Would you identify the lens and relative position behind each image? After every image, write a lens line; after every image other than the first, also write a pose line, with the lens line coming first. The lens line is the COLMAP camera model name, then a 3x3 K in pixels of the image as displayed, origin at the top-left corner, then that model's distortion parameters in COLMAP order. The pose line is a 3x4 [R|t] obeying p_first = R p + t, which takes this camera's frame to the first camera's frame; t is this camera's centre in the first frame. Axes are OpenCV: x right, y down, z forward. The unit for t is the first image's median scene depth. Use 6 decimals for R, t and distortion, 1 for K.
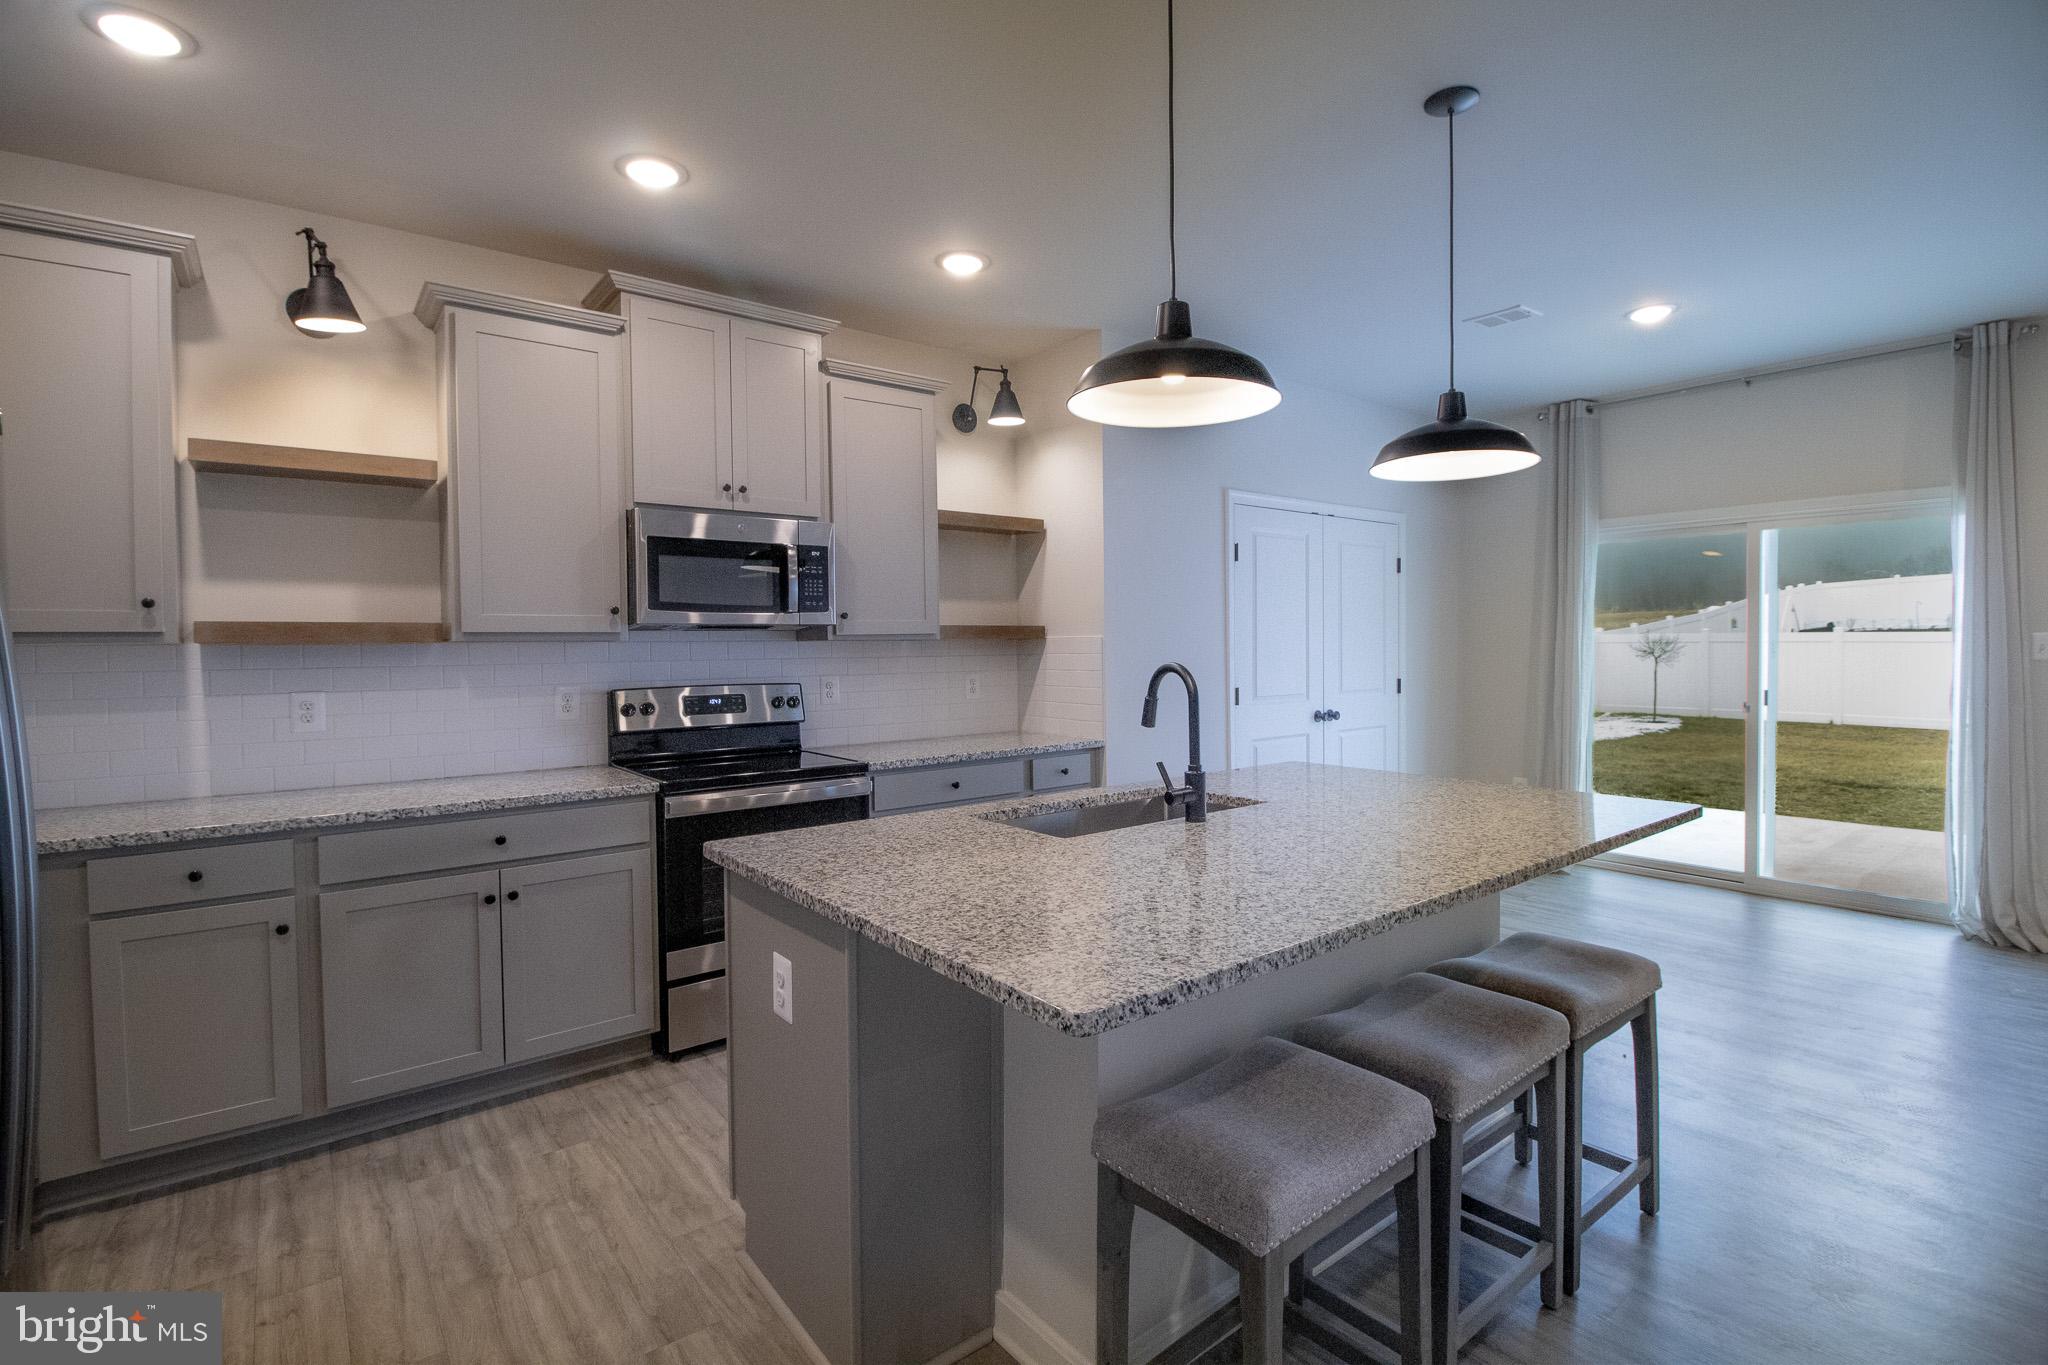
lens RADIAL K [[941.5, 0, 1013.5], [0, 941.5, 680.5], [0, 0, 1]] dist [-0.011398, -0.002249]
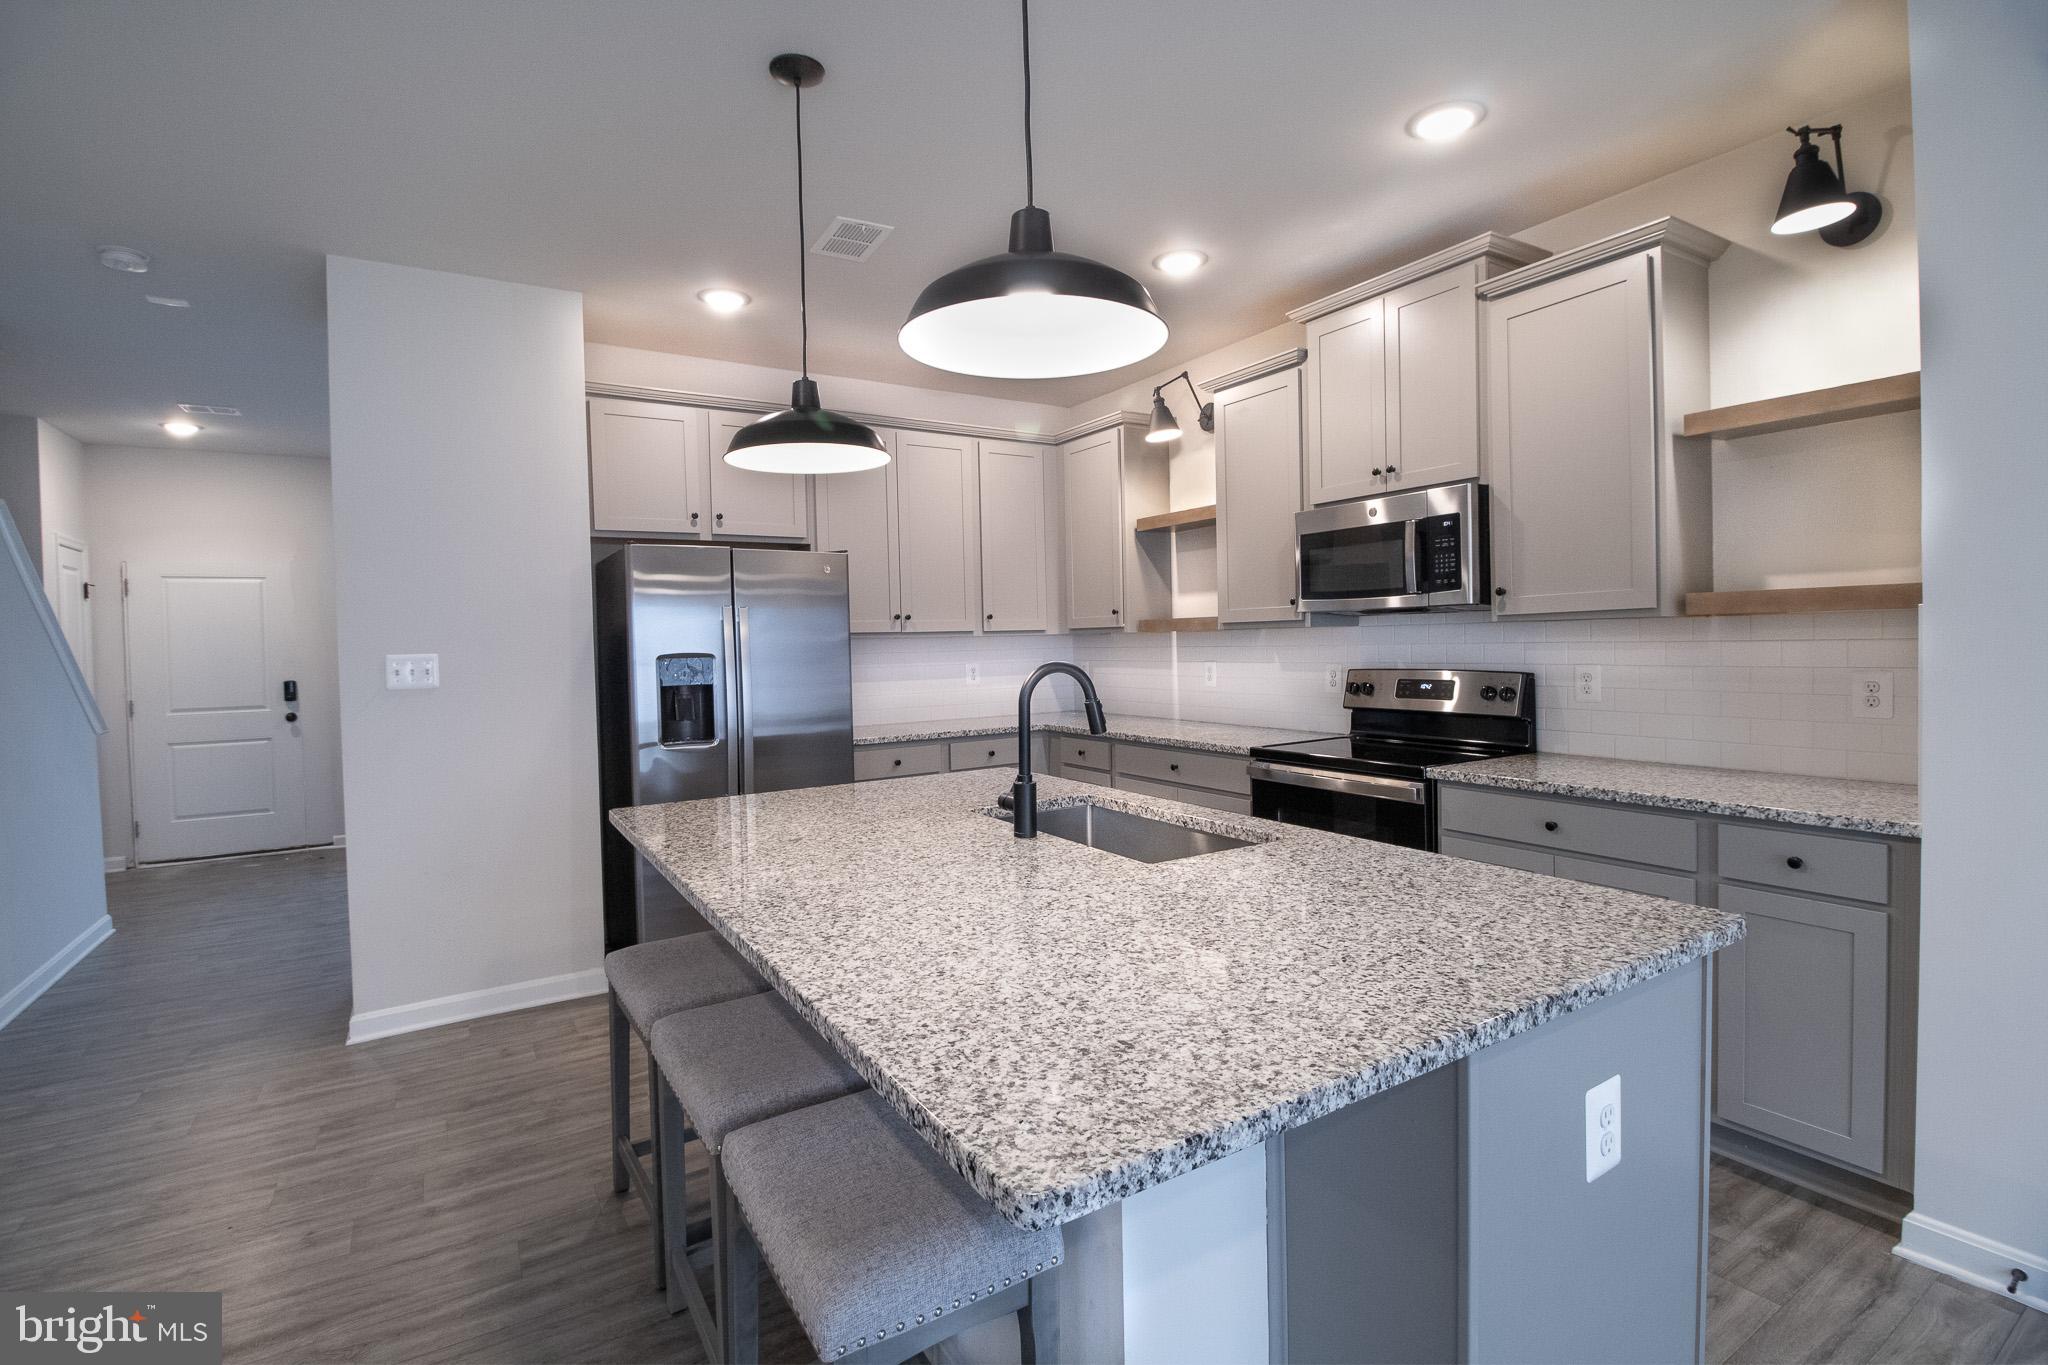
lens RADIAL K [[941.5, 0, 1015.9], [0, 941.5, 665.6], [0, 0, 1]] dist [-0.011398, -0.002249]
pose [[-0.113490, 0.036521, -0.992868, 0.701505], [-0.012596, 0.999191, 0.038193, -0.031551], [0.993459, 0.016840, -0.112938, 0.703733]]
